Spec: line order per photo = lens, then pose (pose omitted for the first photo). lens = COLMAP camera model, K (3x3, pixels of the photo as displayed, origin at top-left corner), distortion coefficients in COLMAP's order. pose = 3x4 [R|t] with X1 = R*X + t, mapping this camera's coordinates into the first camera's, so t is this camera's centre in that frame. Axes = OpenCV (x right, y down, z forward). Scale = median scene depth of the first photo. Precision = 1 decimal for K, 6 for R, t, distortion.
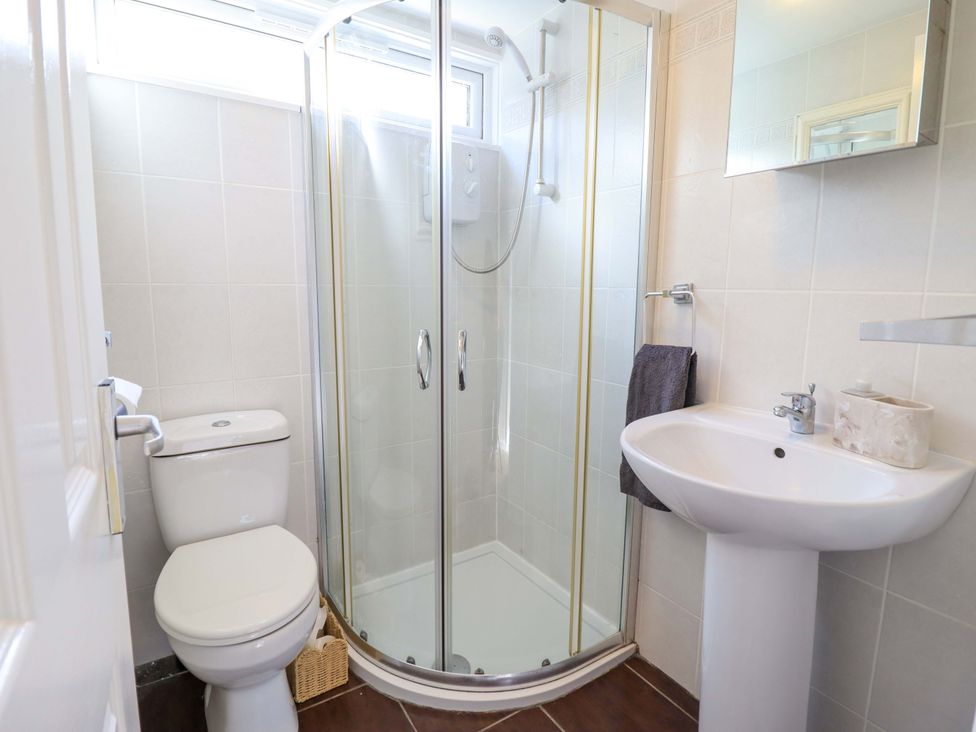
lens RADIAL K [[517.1, 0, 492.1], [0, 517.1, 362.5], [0, 0, 1]] dist [-0.006825, -0.010882]
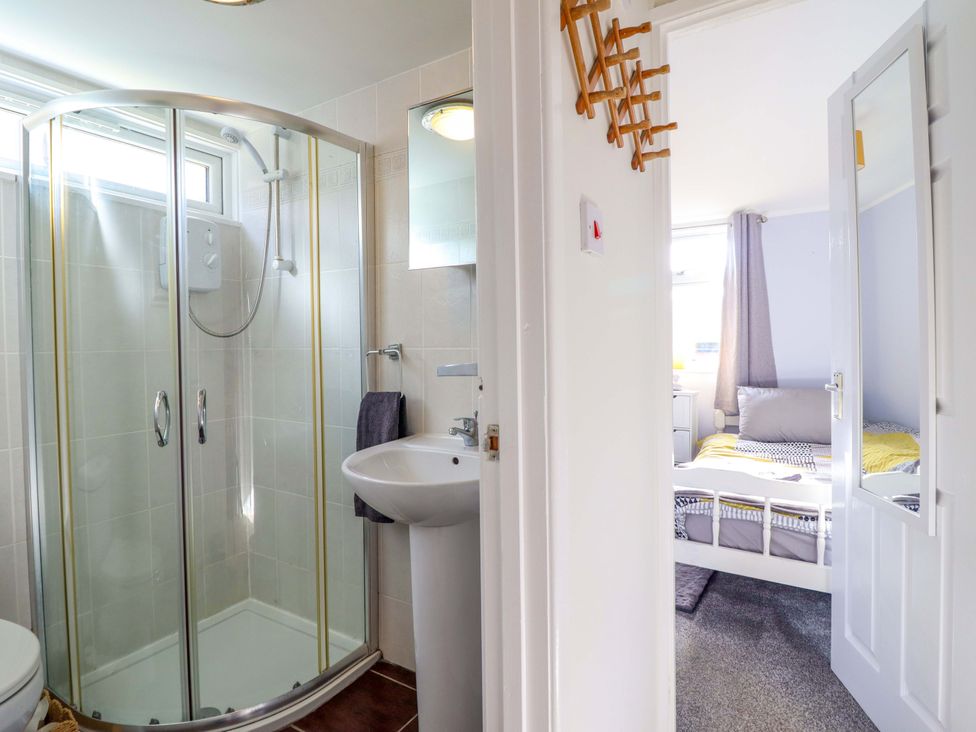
lens RADIAL K [[517.1, 0, 495.0], [0, 517.1, 355.3], [0, 0, 1]] dist [-0.006825, -0.010882]
pose [[0.902122, -0.029440, 0.430475, 0.033192], [0.084086, 0.990537, -0.108472, 0.034560], [-0.423208, 0.134052, 0.896061, -0.246404]]
